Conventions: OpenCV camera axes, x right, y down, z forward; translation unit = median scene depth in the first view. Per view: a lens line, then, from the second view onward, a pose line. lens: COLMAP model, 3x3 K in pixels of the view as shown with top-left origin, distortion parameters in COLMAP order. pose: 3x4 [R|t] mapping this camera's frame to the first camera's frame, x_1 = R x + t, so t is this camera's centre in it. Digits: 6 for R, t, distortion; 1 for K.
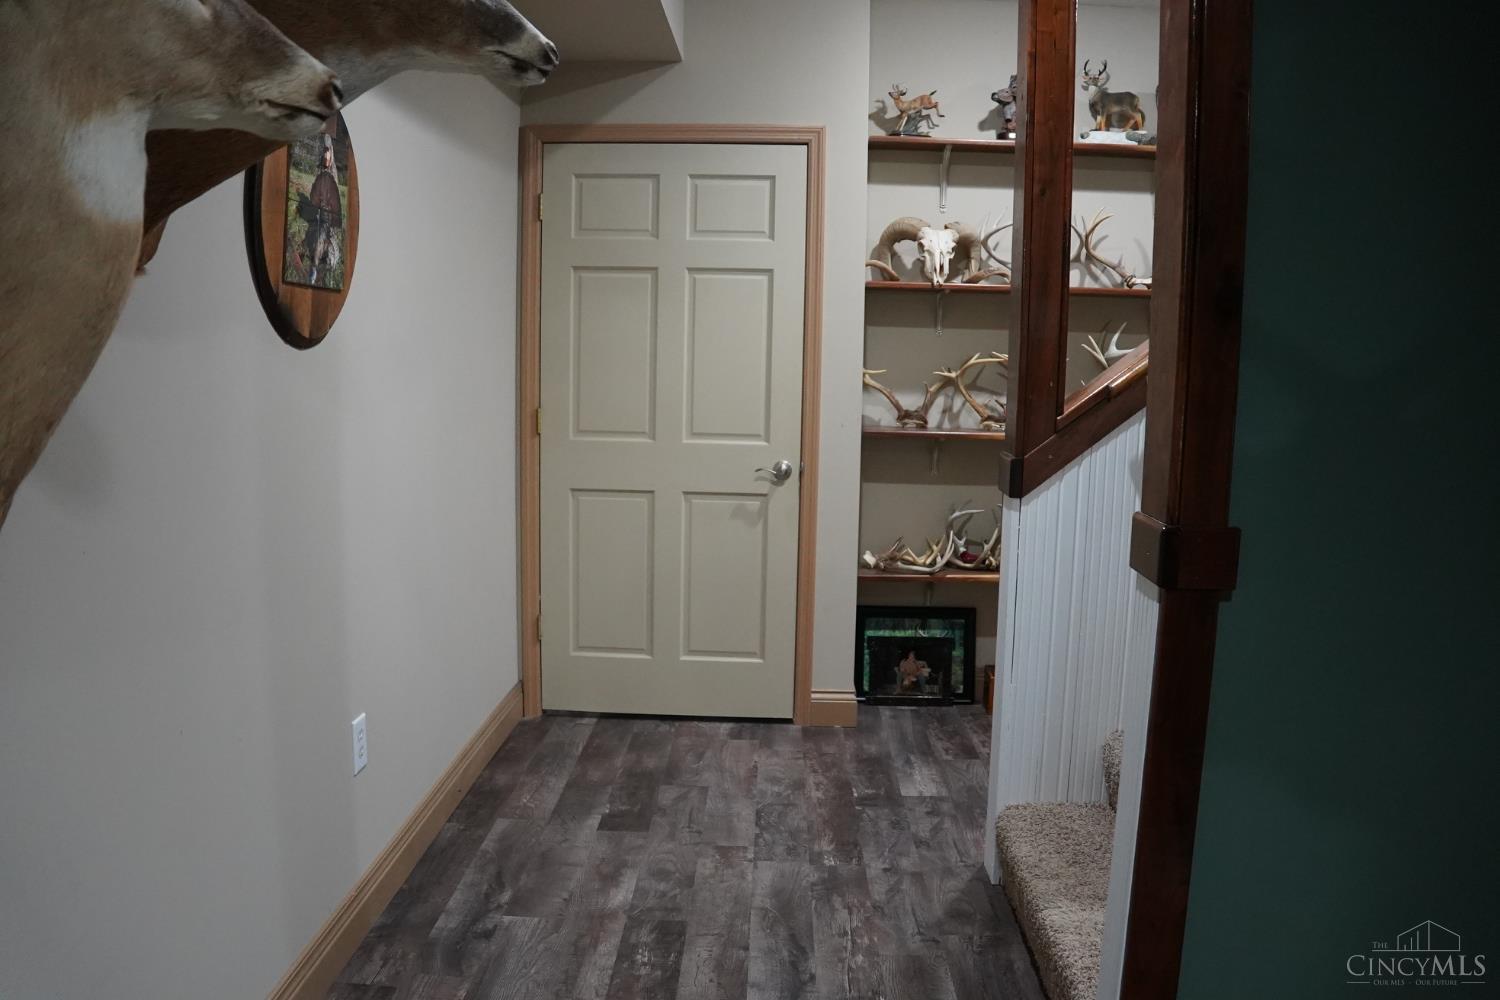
lens RADIAL K [[1216.7, 0, 750.0], [0, 1216.7, 500.0], [0, 0, 1]] dist [-0.218310, 0.133300]
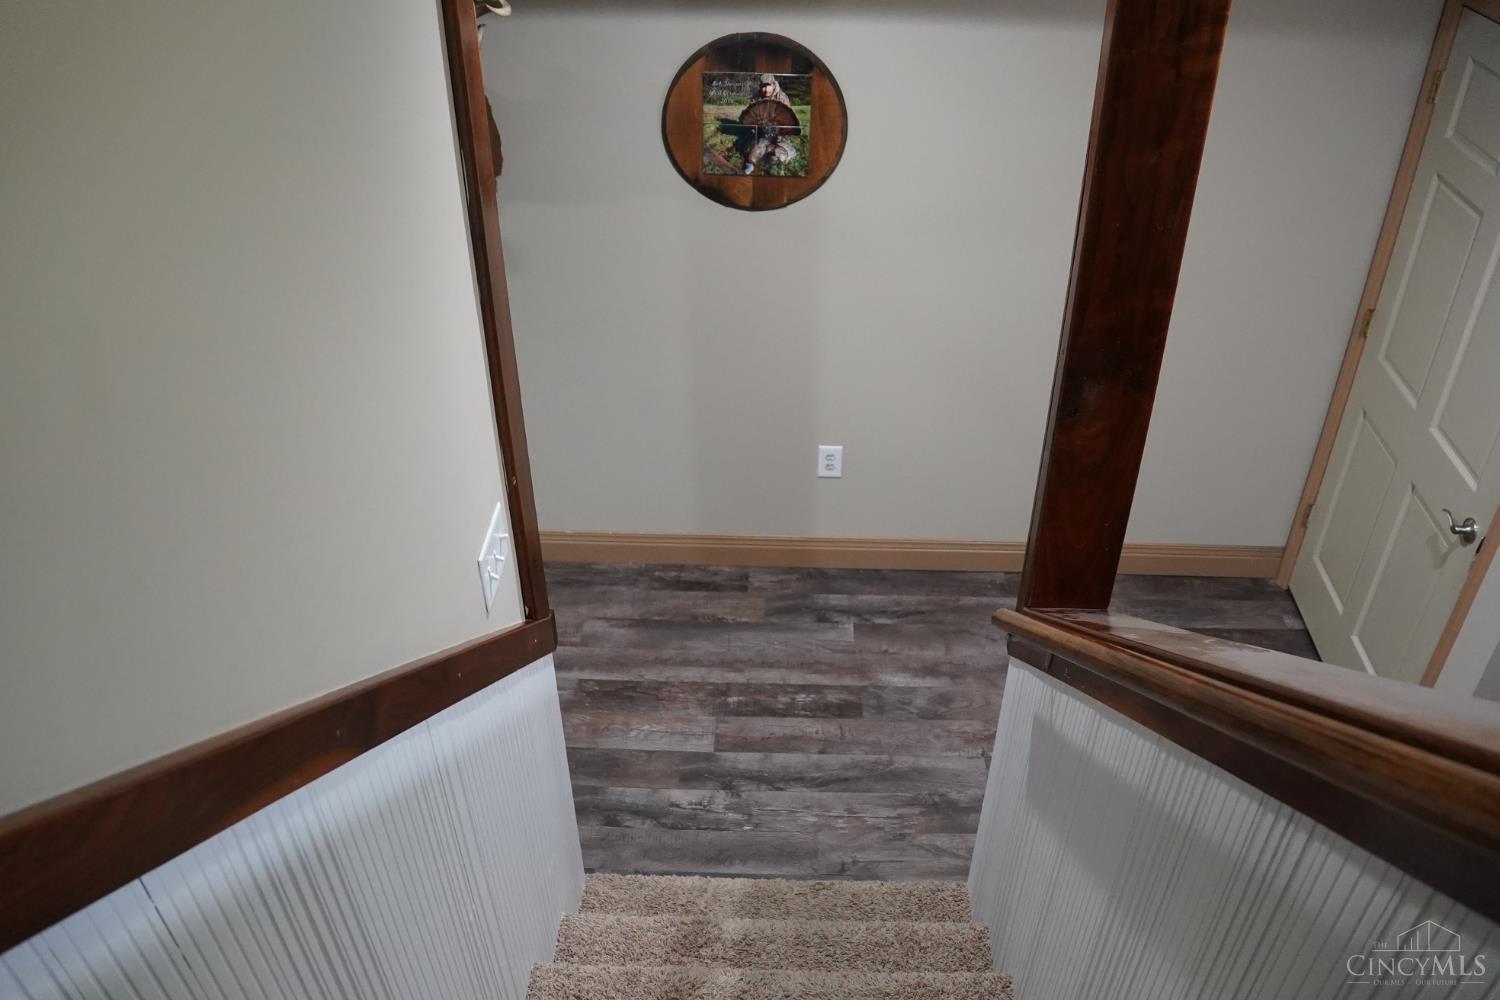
lens RADIAL K [[1216.7, 0, 750.0], [0, 1216.7, 500.0], [0, 0, 1]] dist [-0.218310, 0.133300]
pose [[-0.010985, 0.570661, -0.821112, 0.945778], [-0.128349, 0.813564, 0.567133, -0.603792], [0.991668, 0.111619, 0.064306, 0.809820]]
